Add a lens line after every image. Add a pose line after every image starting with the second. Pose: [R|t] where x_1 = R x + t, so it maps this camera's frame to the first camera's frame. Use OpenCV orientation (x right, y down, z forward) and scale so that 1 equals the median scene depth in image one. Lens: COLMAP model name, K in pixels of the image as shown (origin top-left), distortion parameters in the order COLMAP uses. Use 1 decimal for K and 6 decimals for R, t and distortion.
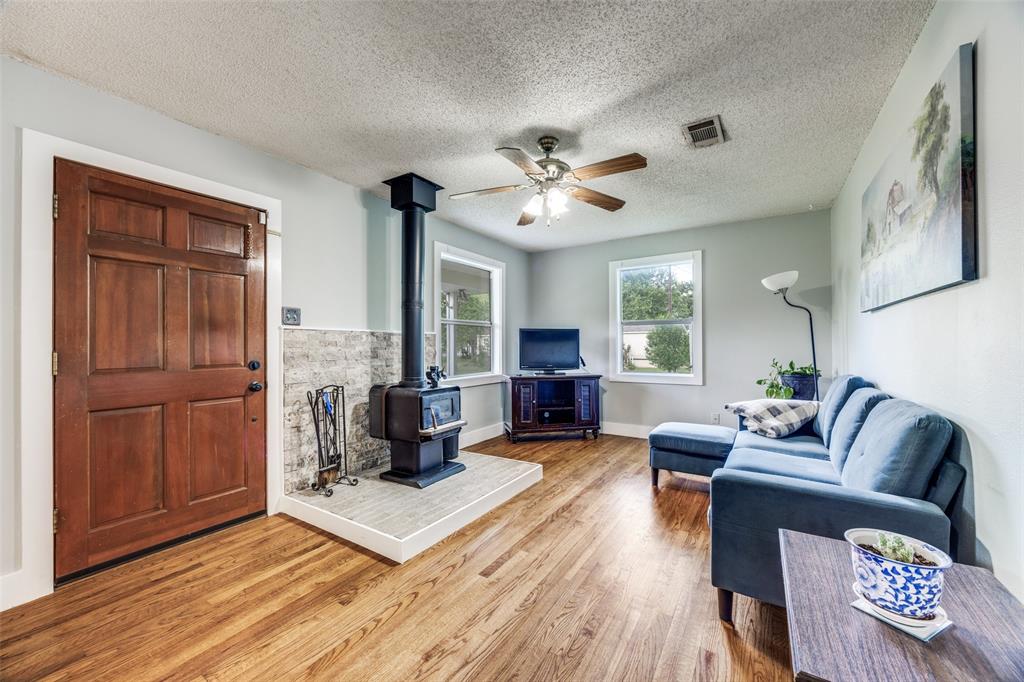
lens RADIAL K [[389.9, 0, 512.3], [0, 389.9, 343.0], [0, 0, 1]] dist [-0.002798, -0.000790]
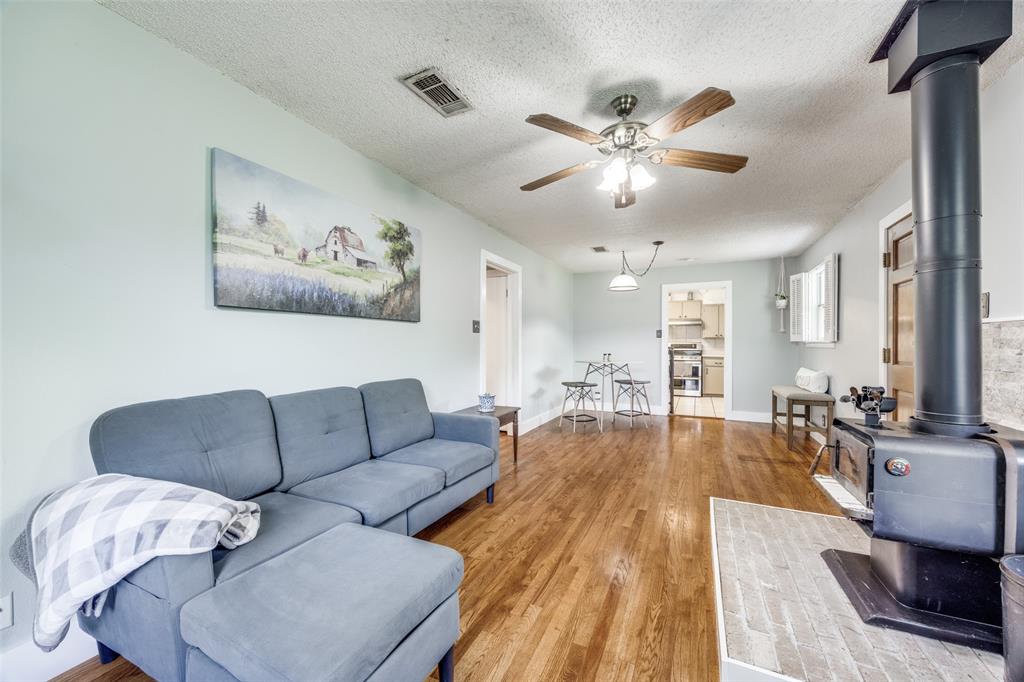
lens RADIAL K [[389.9, 0, 514.3], [0, 389.9, 349.0], [0, 0, 1]] dist [-0.002798, -0.000790]
pose [[-0.990999, 0.007941, -0.133633, 0.454958], [0.006814, 0.999937, 0.008891, -0.000587], [0.133695, 0.007901, -0.990991, 1.865205]]
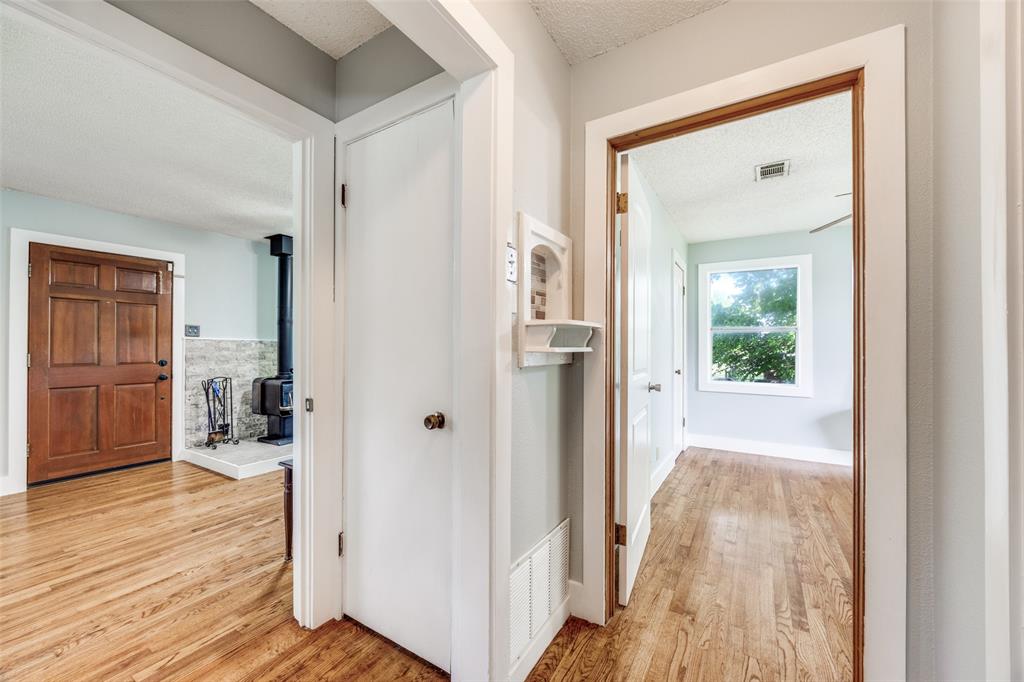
lens RADIAL K [[389.9, 0, 516.3], [0, 389.9, 346.6], [0, 0, 1]] dist [-0.002798, -0.000790]
pose [[0.999543, 0.007884, 0.029184, 0.739018], [-0.007880, 0.999969, -0.000232, -0.019721], [-0.029185, 0.000002, 0.999574, -0.619710]]
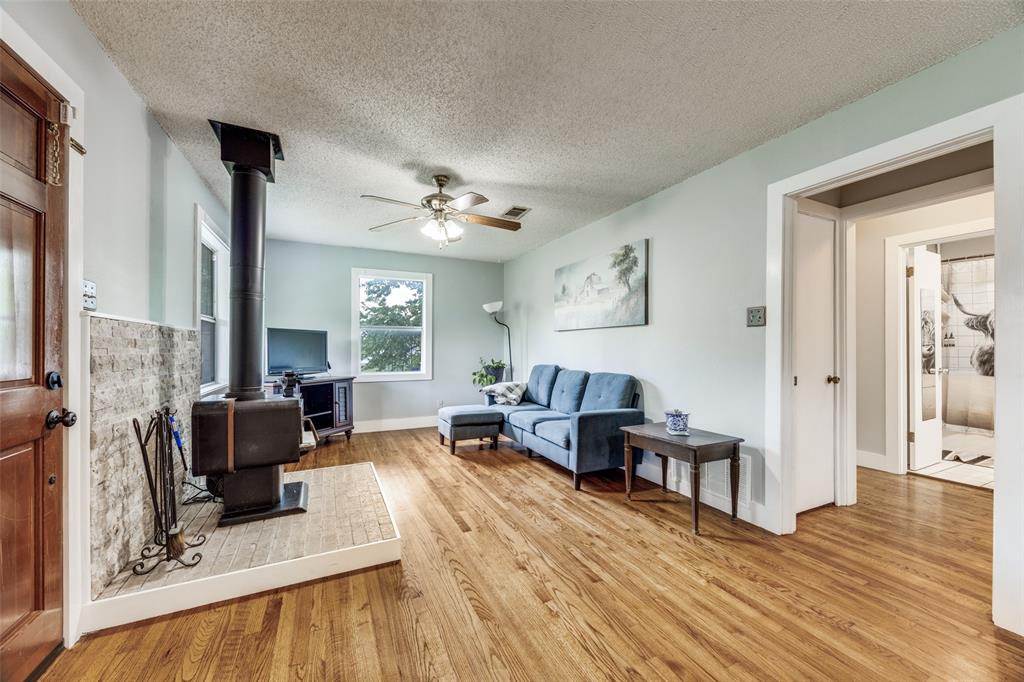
lens RADIAL K [[389.9, 0, 519.1], [0, 389.9, 348.9], [0, 0, 1]] dist [-0.002798, -0.000790]
pose [[0.513094, 0.003096, 0.858327, -0.851669], [-0.007375, 0.999972, 0.000802, 0.008067], [-0.858301, -0.006742, 0.513103, 0.176888]]
